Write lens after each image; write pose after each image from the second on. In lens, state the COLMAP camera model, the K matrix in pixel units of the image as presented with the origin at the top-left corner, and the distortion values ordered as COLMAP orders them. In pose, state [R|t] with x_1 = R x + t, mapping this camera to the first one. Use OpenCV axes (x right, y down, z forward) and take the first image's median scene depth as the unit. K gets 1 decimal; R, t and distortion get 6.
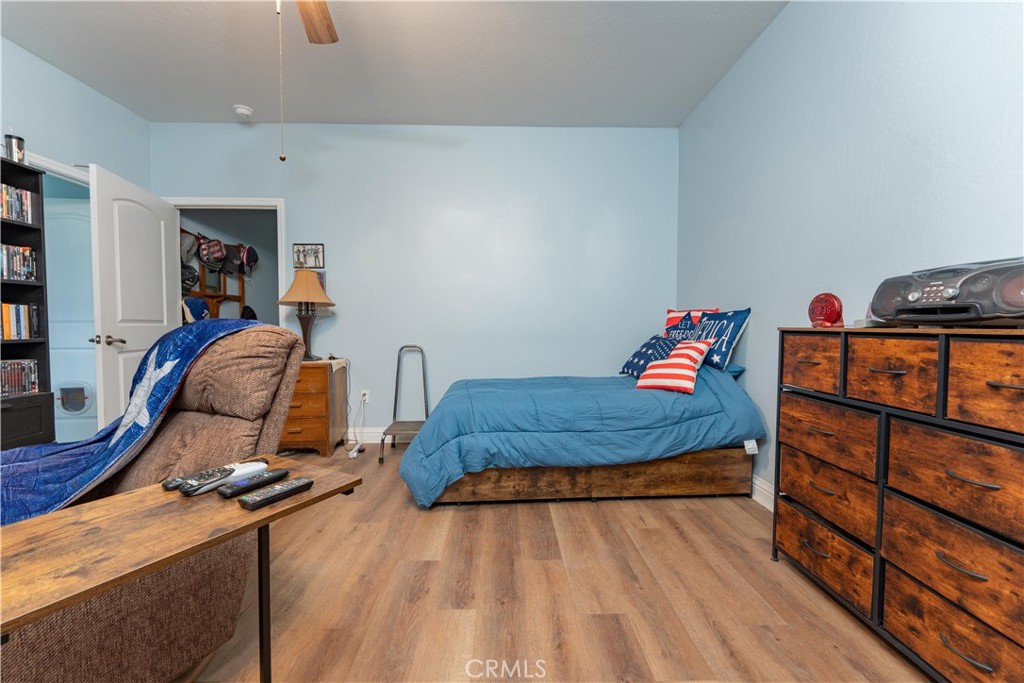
lens RADIAL K [[412.9, 0, 511.6], [0, 412.9, 341.7], [0, 0, 1]] dist [0.001175, -0.000471]
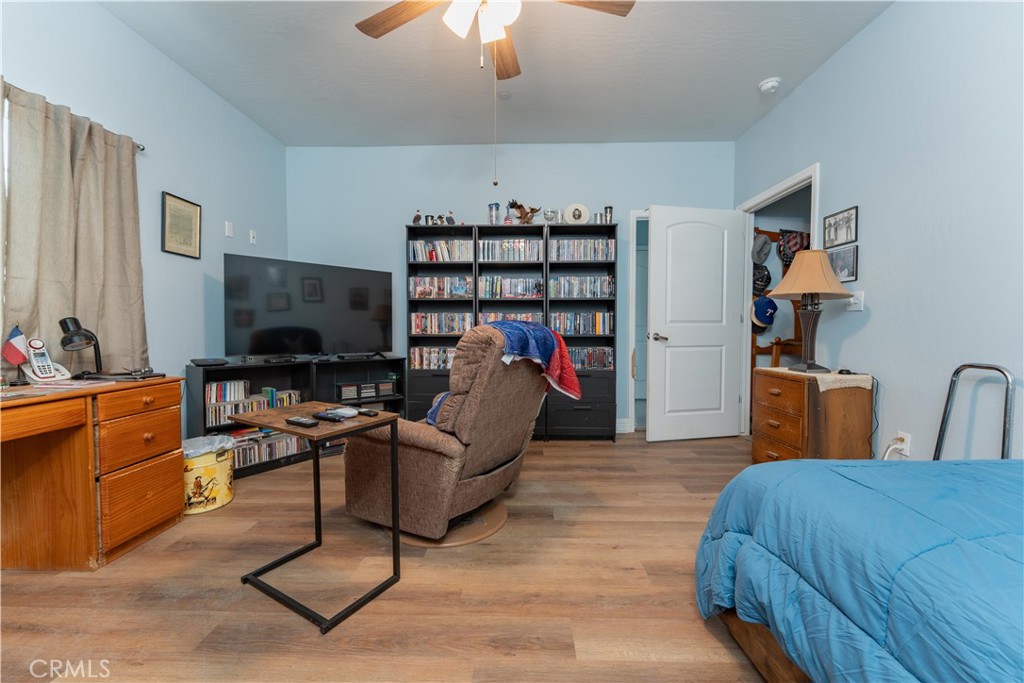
lens RADIAL K [[412.9, 0, 508.7], [0, 412.9, 337.3], [0, 0, 1]] dist [0.001175, -0.000471]
pose [[-0.056831, 0.028235, -0.997985, 0.280309], [-0.032425, 0.999021, 0.030111, -0.020821], [0.997857, 0.034071, -0.055860, 0.483264]]
